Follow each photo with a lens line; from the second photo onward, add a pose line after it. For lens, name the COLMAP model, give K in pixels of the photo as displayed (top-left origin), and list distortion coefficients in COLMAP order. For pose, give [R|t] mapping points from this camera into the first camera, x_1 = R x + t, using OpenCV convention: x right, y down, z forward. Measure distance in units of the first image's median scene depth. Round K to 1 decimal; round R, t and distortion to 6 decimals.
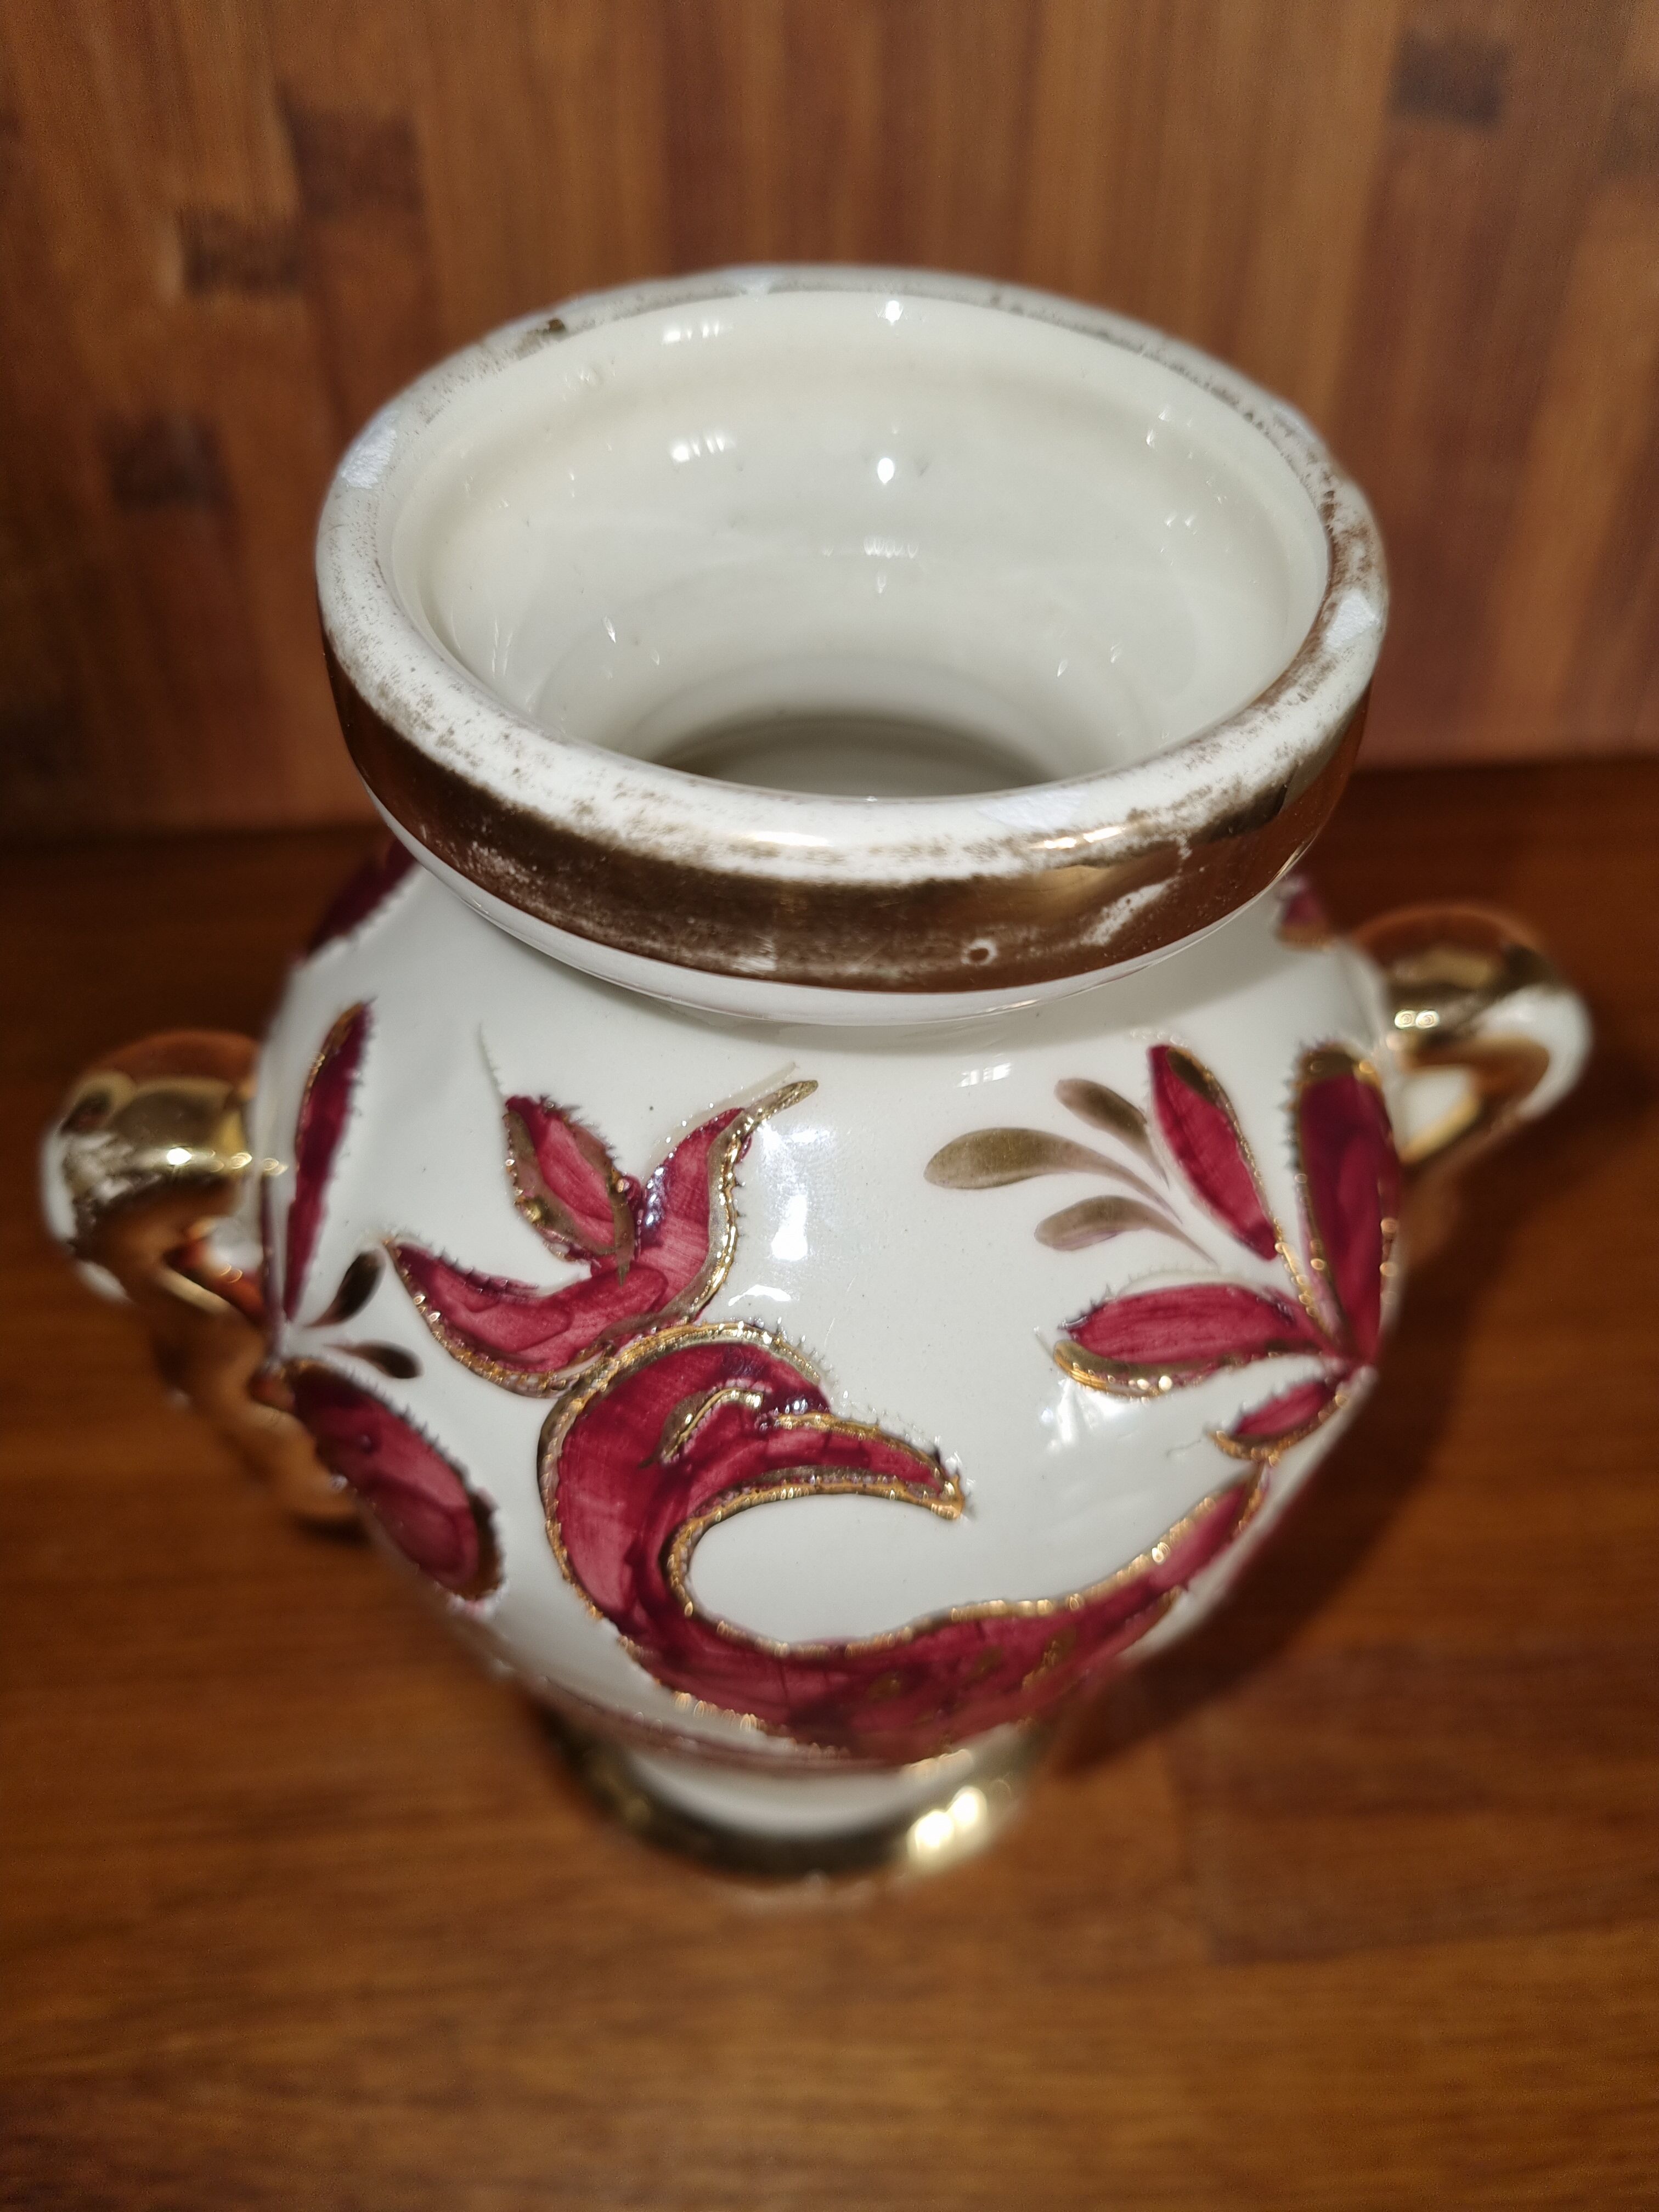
lens RADIAL K [[1701.6, 0, 829.5], [0, 1701.6, 1106.0], [0, 0, 1]] dist [-0.000781, -0.000362]
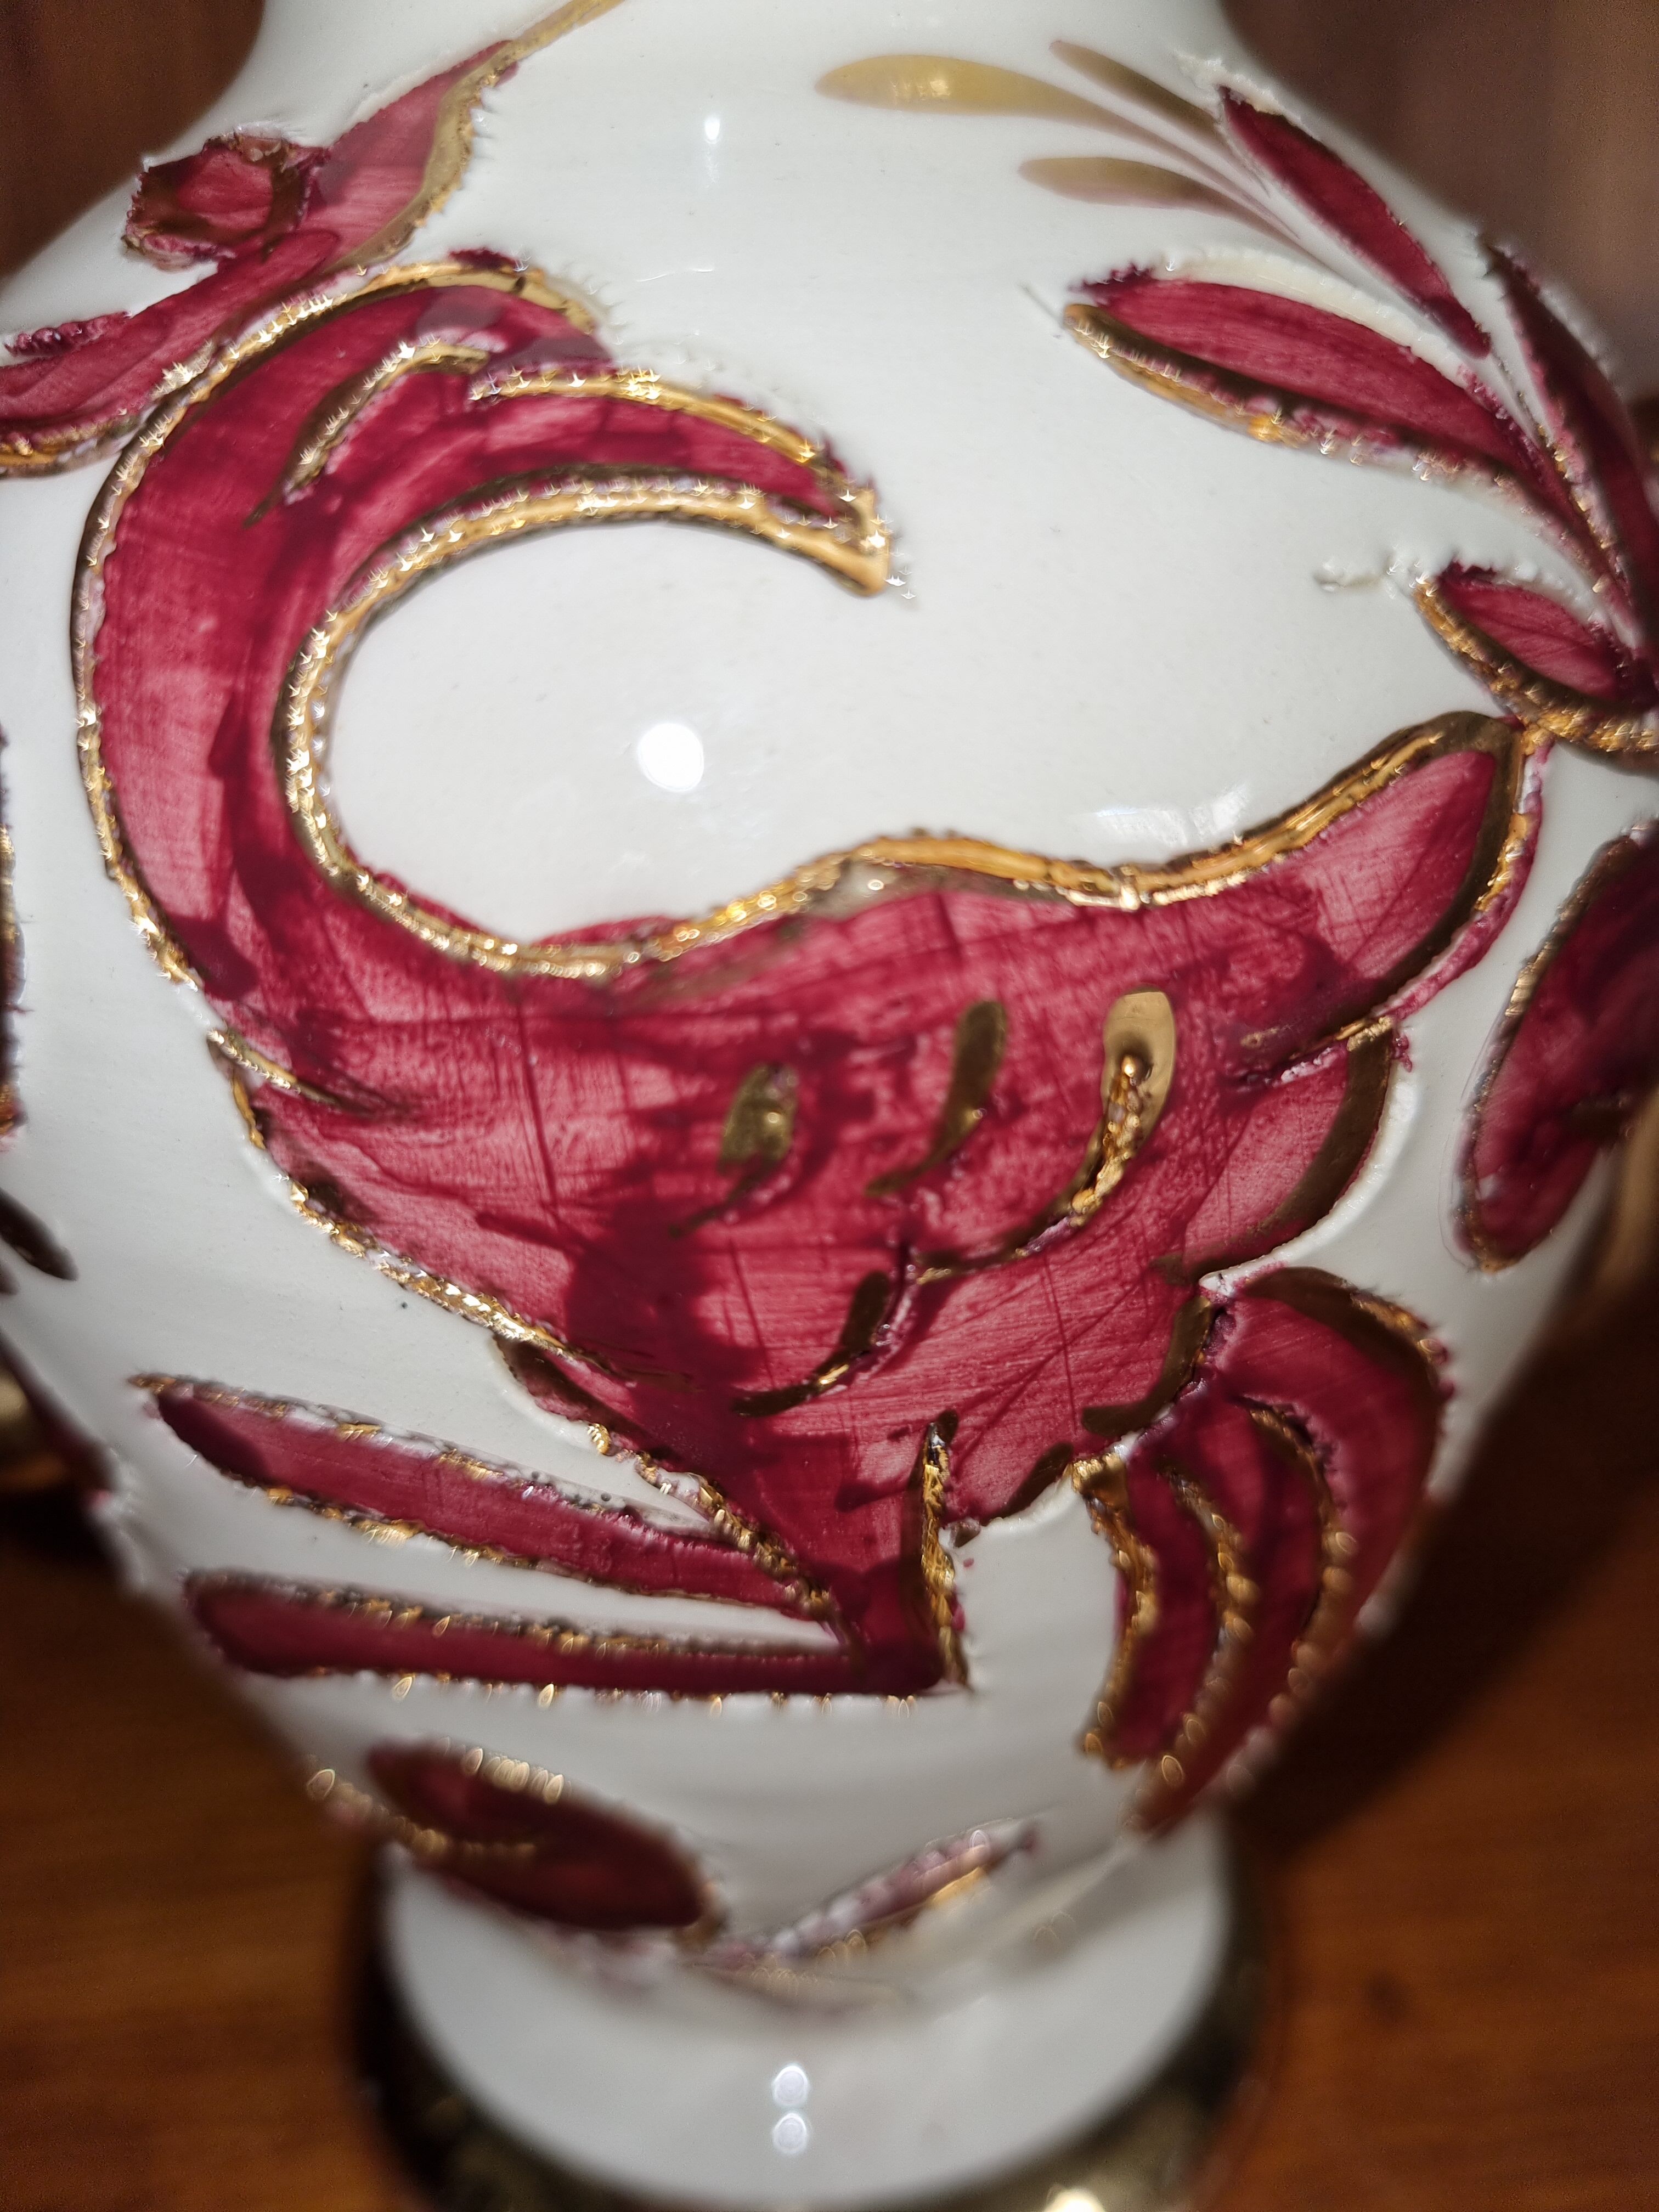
lens RADIAL K [[1846.1, 0, 829.5], [0, 1846.1, 1106.0], [0, 0, 1]] dist [-0.077005, 0.002797]
pose [[0.996710, -0.020341, -0.078458, 0.099932], [-0.013838, 0.911082, -0.411993, 0.588512], [0.079862, 0.411723, 0.907803, 0.594616]]
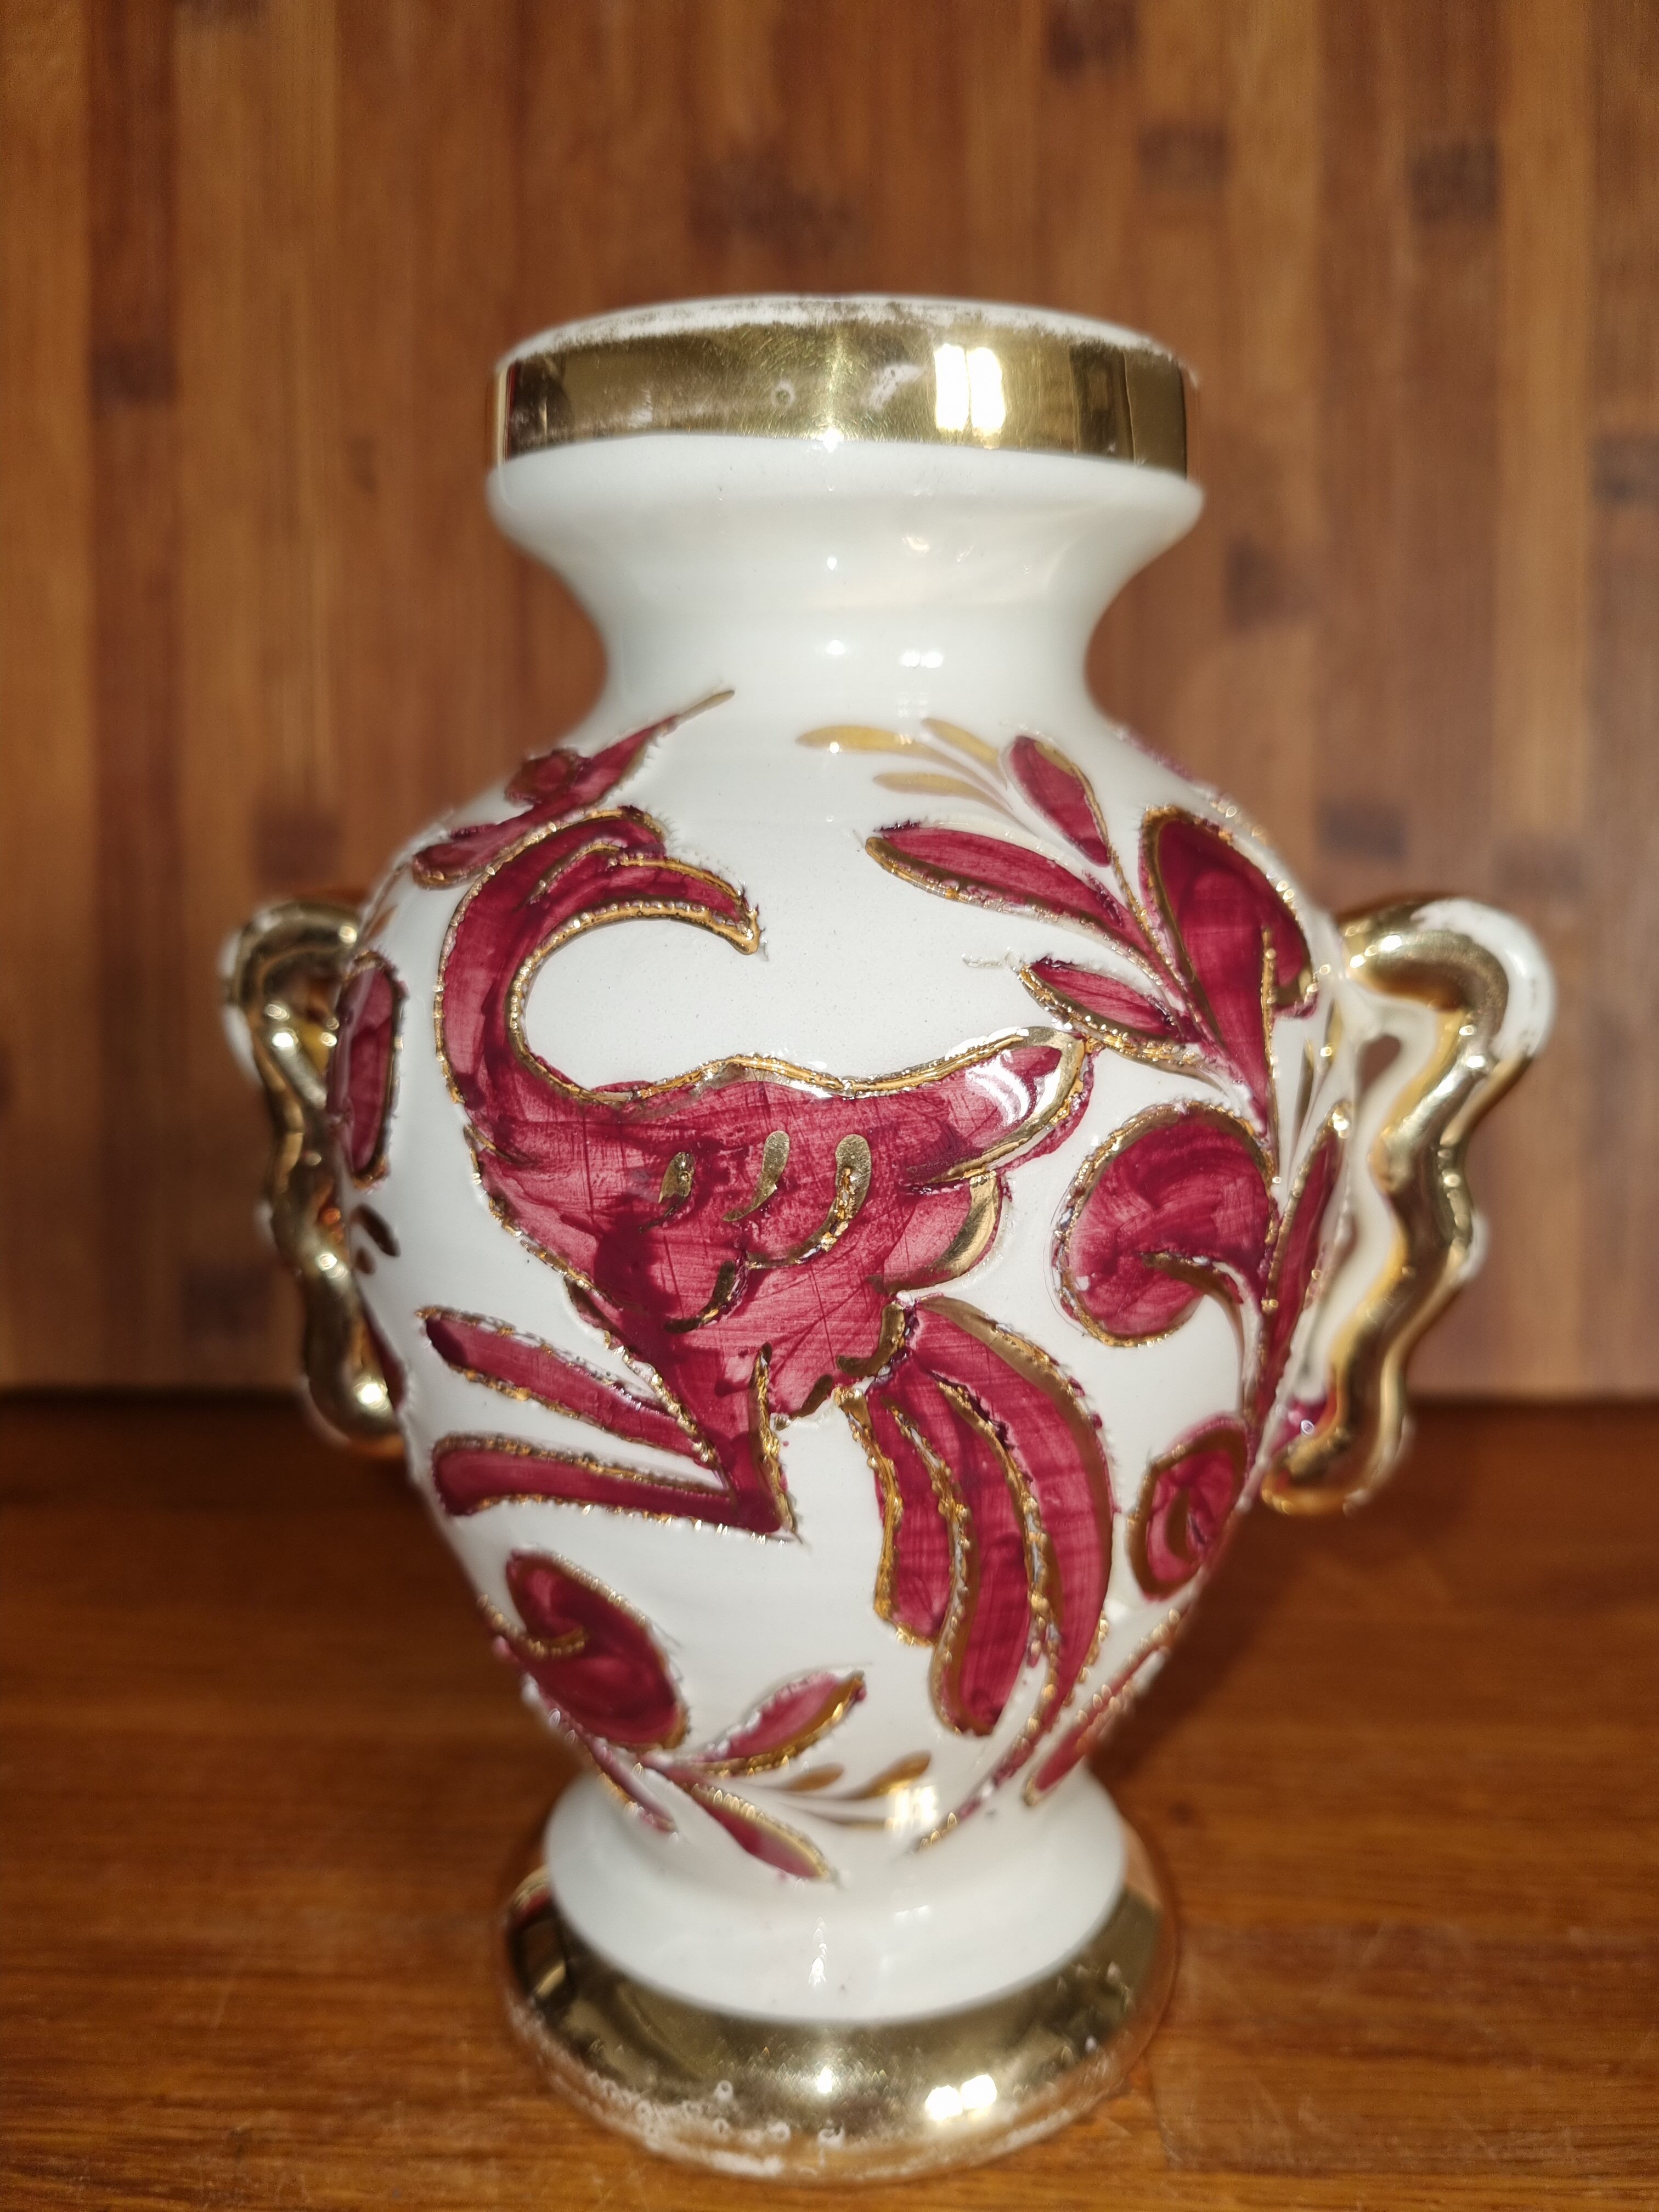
lens RADIAL K [[1701.6, 0, 829.5], [0, 1701.6, 1106.0], [0, 0, 1]] dist [-0.000781, -0.000362]
pose [[0.942784, 0.037742, -0.331261, 0.496468], [-0.237654, 0.772924, -0.588310, 0.963600], [0.233836, 0.633375, 0.737670, 0.259570]]
